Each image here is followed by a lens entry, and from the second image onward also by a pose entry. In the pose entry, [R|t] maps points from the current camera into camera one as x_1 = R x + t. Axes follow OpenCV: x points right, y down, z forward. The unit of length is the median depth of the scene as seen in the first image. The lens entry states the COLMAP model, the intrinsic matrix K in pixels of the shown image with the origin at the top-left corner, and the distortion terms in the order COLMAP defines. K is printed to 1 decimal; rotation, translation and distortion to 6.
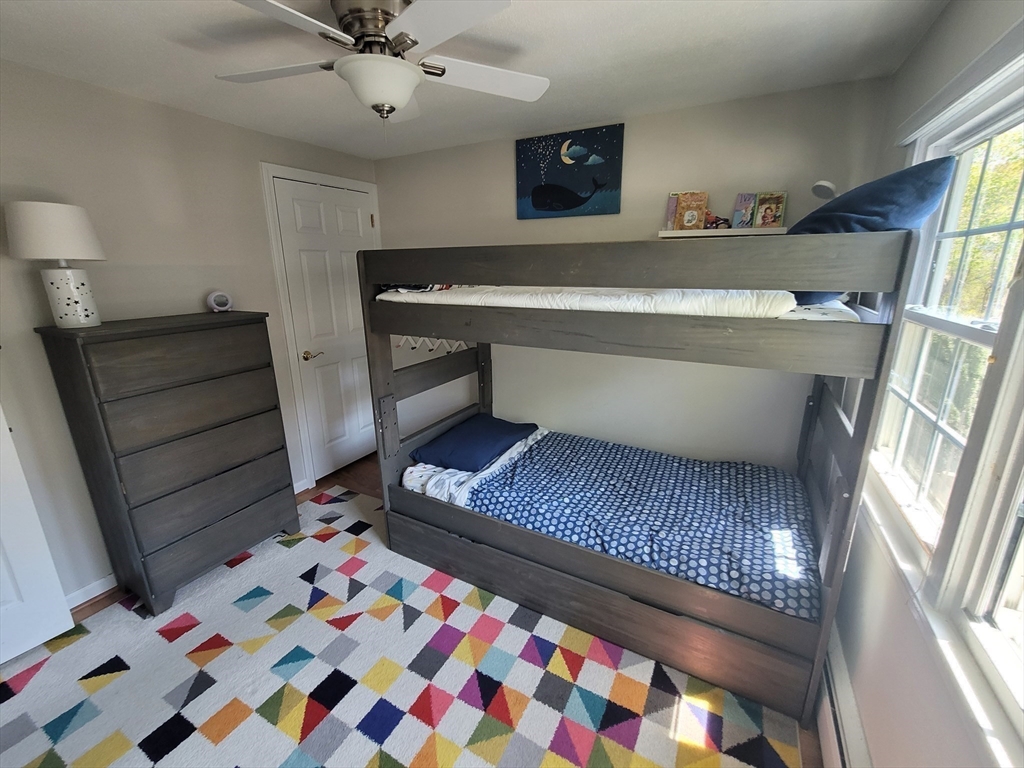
lens RADIAL K [[420.5, 0, 512.7], [0, 420.5, 379.1], [0, 0, 1]] dist [-0.007679, 0.002899]
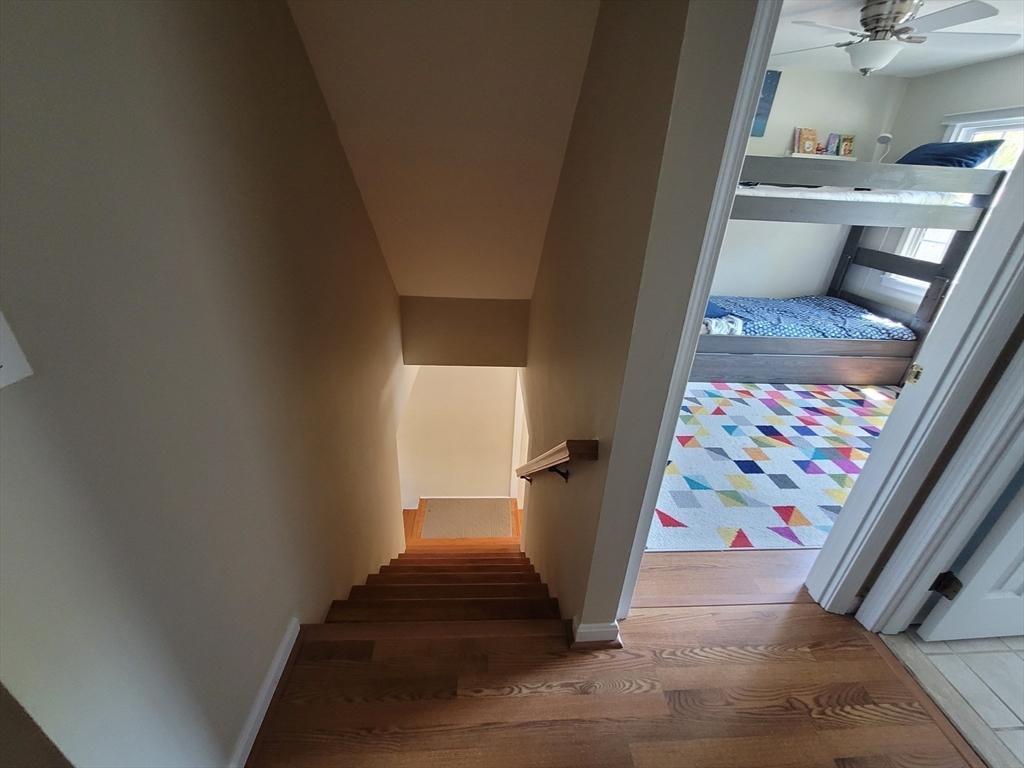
lens RADIAL K [[420.5, 0, 512.7], [0, 420.5, 379.1], [0, 0, 1]] dist [-0.007679, 0.002899]
pose [[0.853330, -0.187152, 0.486624, -1.802163], [0.085174, 0.970855, 0.224023, 0.042042], [-0.514367, -0.149718, 0.844400, 0.088652]]
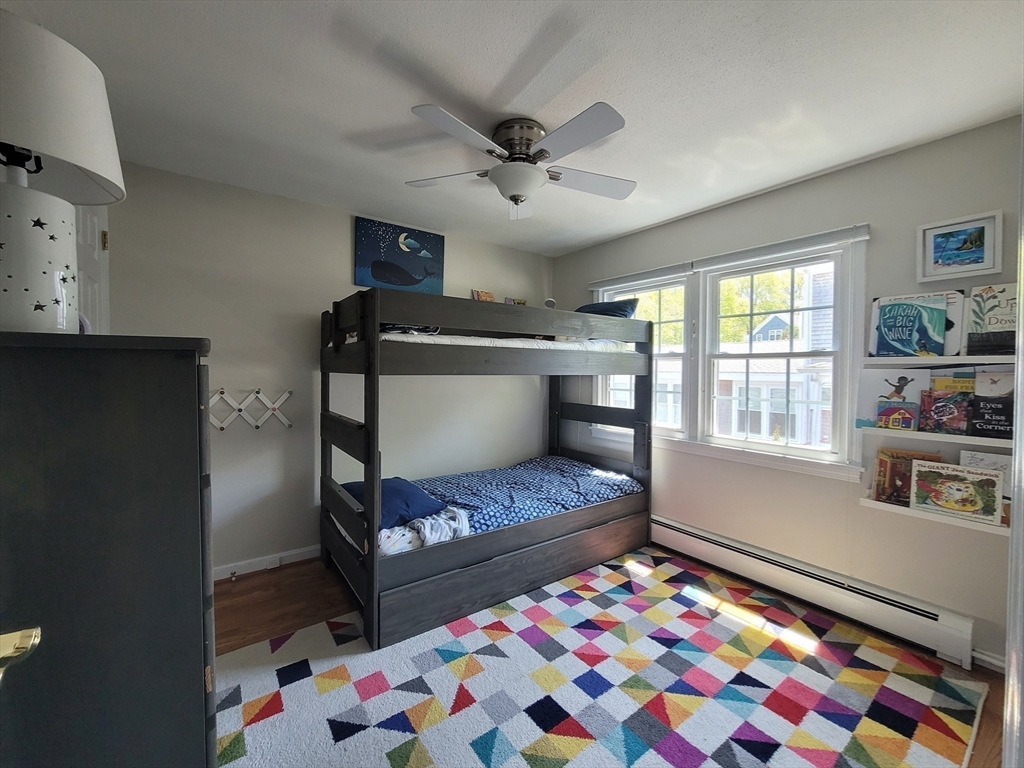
lens RADIAL K [[420.5, 0, 512.7], [0, 420.5, 379.1], [0, 0, 1]] dist [-0.007679, 0.002899]
pose [[0.424967, -0.007907, 0.905174, -1.121050], [0.222579, 0.970174, -0.096023, 0.053434], [-0.877418, 0.242279, 0.414052, 0.401959]]
